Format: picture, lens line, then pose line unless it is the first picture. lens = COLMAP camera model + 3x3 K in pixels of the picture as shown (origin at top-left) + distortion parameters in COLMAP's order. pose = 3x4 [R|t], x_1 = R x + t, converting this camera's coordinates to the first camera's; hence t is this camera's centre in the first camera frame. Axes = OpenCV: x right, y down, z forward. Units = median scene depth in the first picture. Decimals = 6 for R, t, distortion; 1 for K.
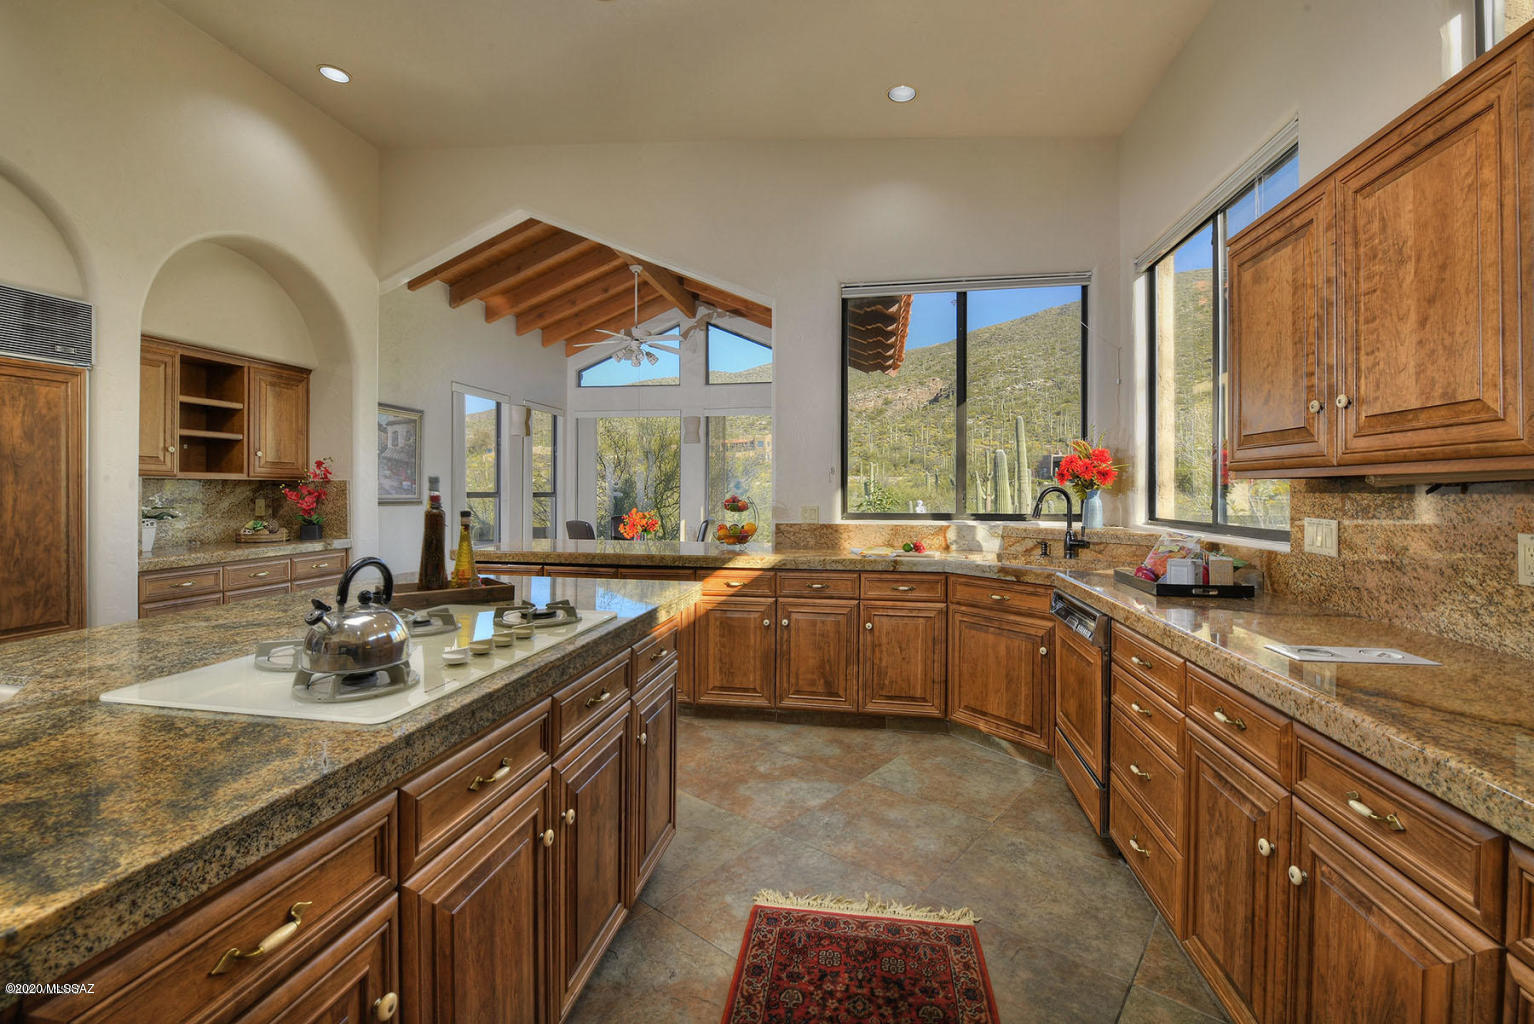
lens RADIAL K [[668.0, 0, 768.0], [0, 668.0, 486.5], [0, 0, 1]] dist [-0.001271, -0.012255]
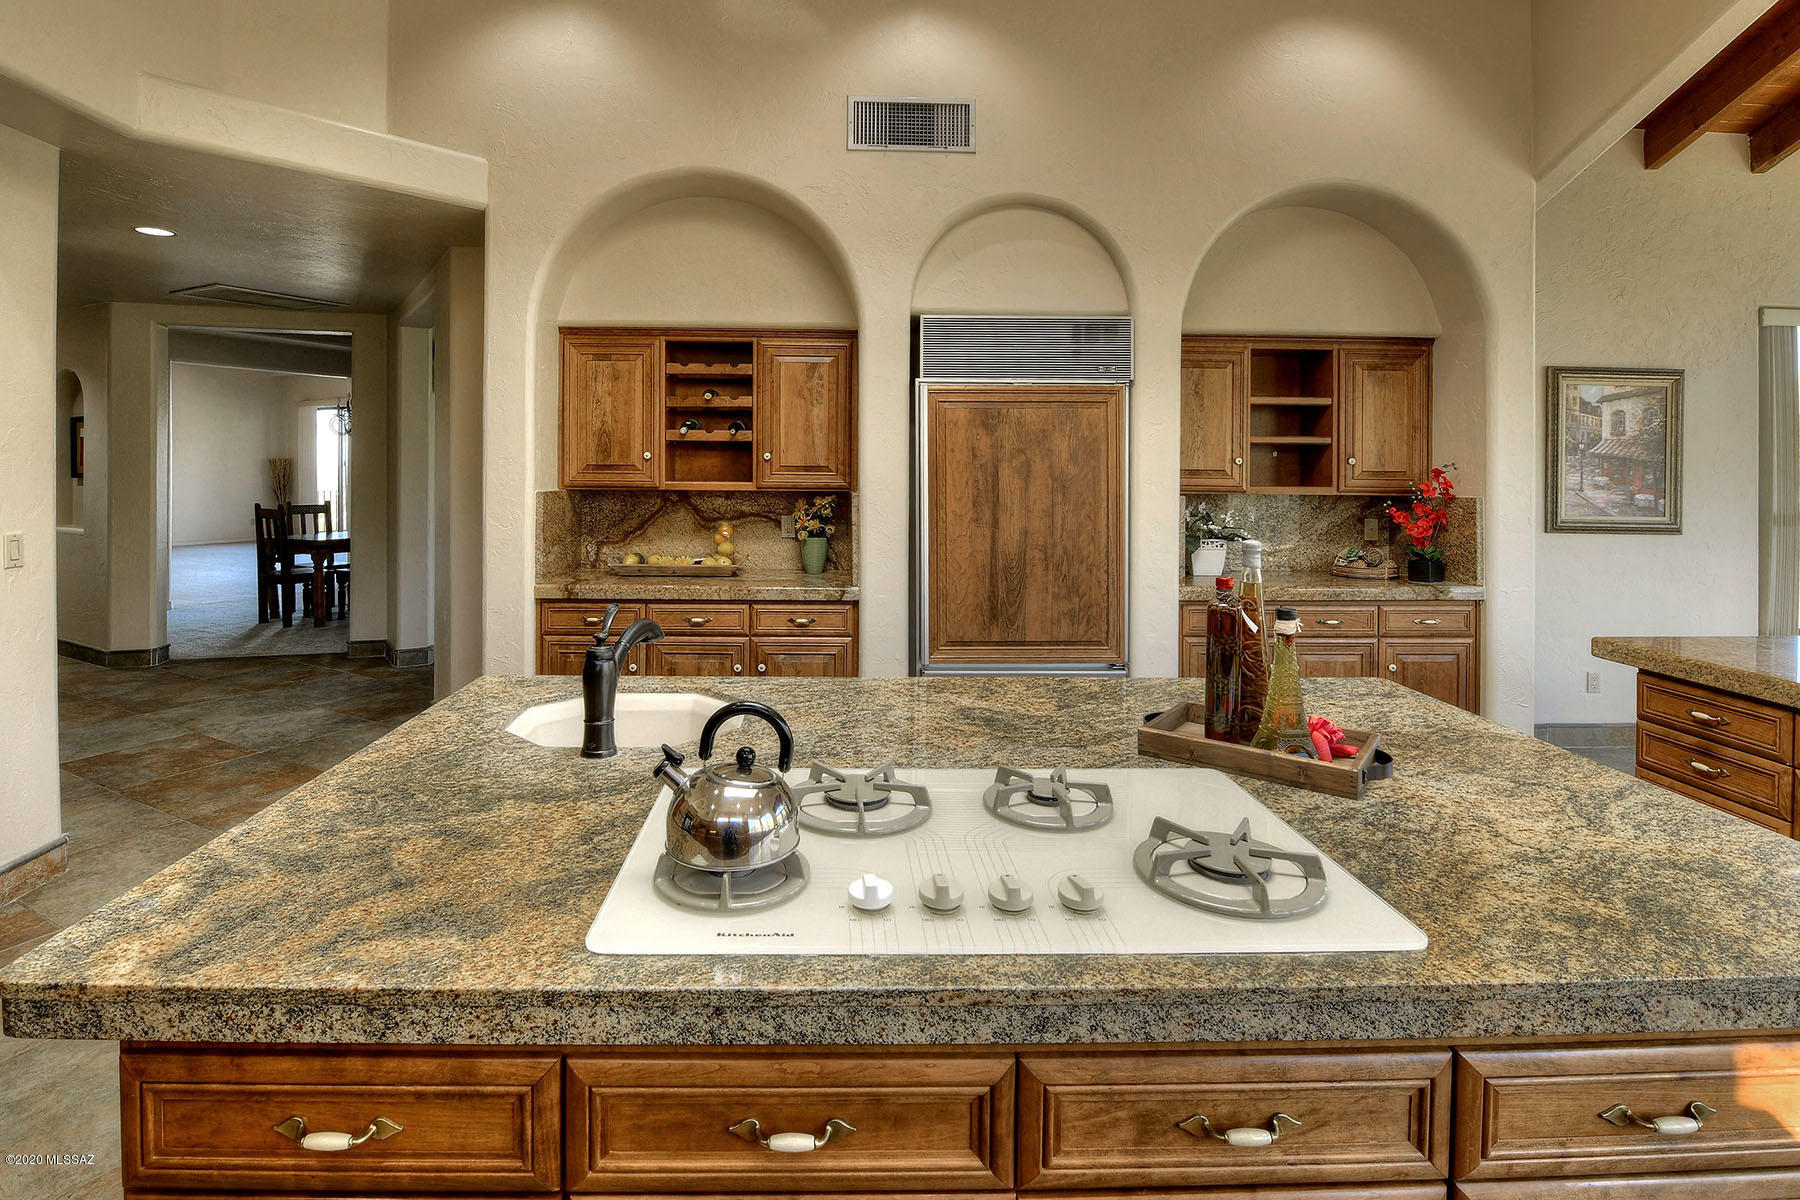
lens RADIAL K [[866.8, 0, 896.3], [0, 866.8, 466.5], [0, 0, 1]] dist [-0.012812, -0.001267]
pose [[0.198081, 0.009219, -0.980142, 0.119087], [-0.008595, 0.999934, 0.007668, -0.054438], [0.980148, 0.006906, 0.198147, 0.341400]]
